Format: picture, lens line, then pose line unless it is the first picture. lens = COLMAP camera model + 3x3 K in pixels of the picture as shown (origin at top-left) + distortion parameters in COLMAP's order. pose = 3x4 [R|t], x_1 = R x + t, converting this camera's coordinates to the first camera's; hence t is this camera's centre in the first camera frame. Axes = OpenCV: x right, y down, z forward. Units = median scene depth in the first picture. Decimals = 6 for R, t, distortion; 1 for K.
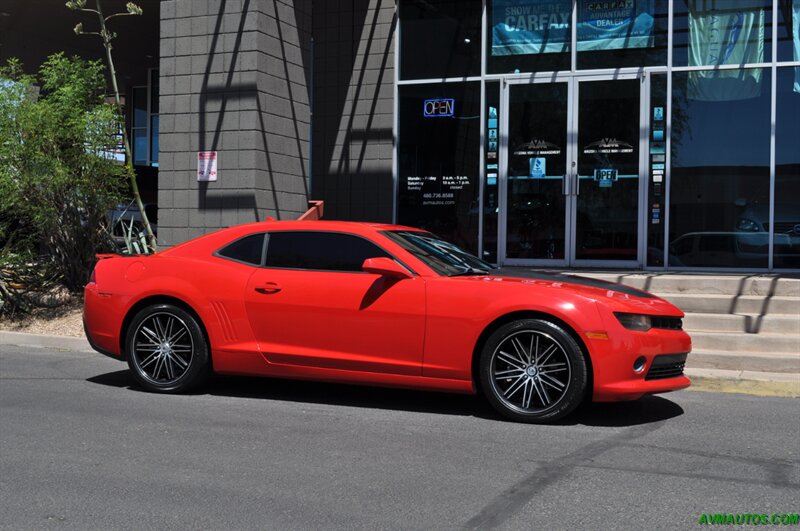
lens RADIAL K [[1102.3, 0, 400.0], [0, 1102.3, 265.5], [0, 0, 1]] dist [-0.016781, -0.015055]
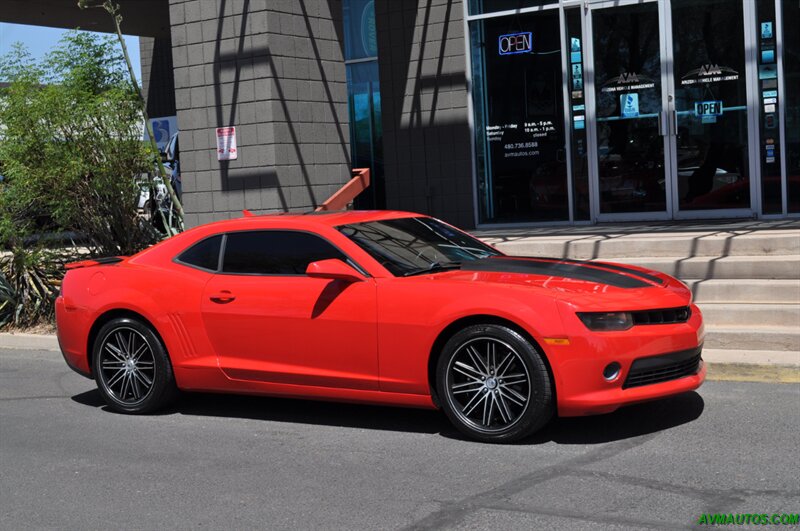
lens RADIAL K [[1252.5, 0, 400.0], [0, 1252.5, 265.5], [0, 0, 1]] dist [-0.007105, 0.028016]
pose [[0.980847, -0.059310, -0.185531, 0.126703], [0.069815, 0.996276, 0.050605, -0.027714], [0.181839, -0.062589, 0.981334, 0.011396]]
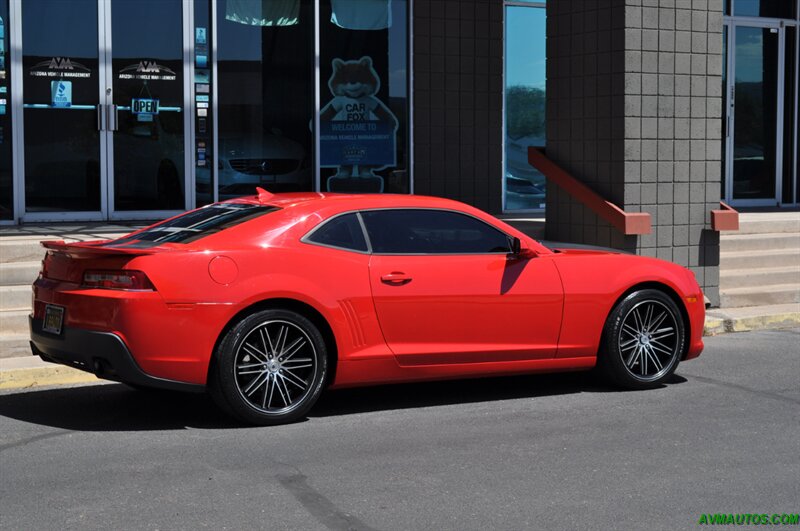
lens RADIAL K [[1508.7, 0, 400.0], [0, 1508.7, 265.5], [0, 0, 1]] dist [0.019128, 0.014245]
pose [[0.586456, -0.070386, 0.806917, -0.617097], [0.017983, 0.997103, 0.073907, -0.044110], [-0.809781, -0.028832, 0.586023, 0.189060]]
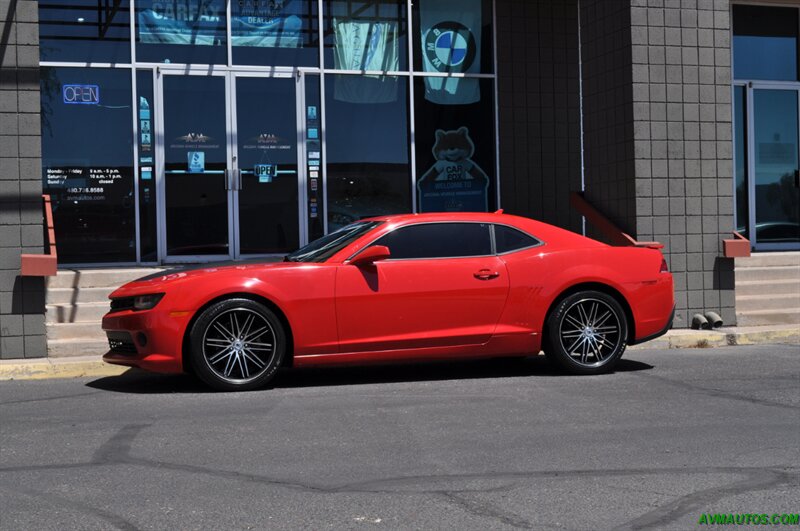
lens RADIAL K [[1233.8, 0, 400.0], [0, 1233.8, 265.5], [0, 0, 1]] dist [-0.009966, 0.052643]
pose [[0.755801, -0.035982, 0.653812, -0.469852], [0.040836, 0.999136, 0.007780, 0.001909], [-0.653526, 0.020820, 0.756617, 0.058936]]
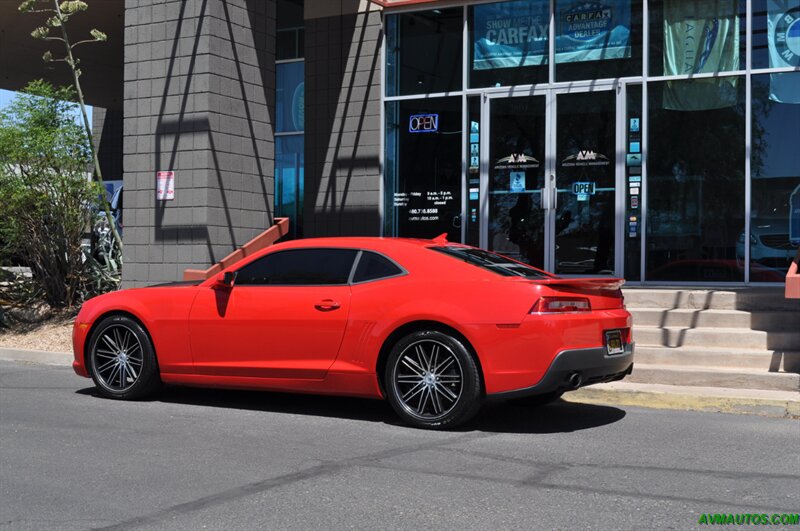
lens RADIAL K [[1155.0, 0, 400.0], [0, 1155.0, 265.5], [0, 0, 1]] dist [-0.021636, 0.042625]
pose [[0.993256, -0.006625, -0.115751, 0.143737], [0.004567, 0.999827, -0.018032, 0.004683], [0.115851, 0.017382, 0.993115, -0.041305]]
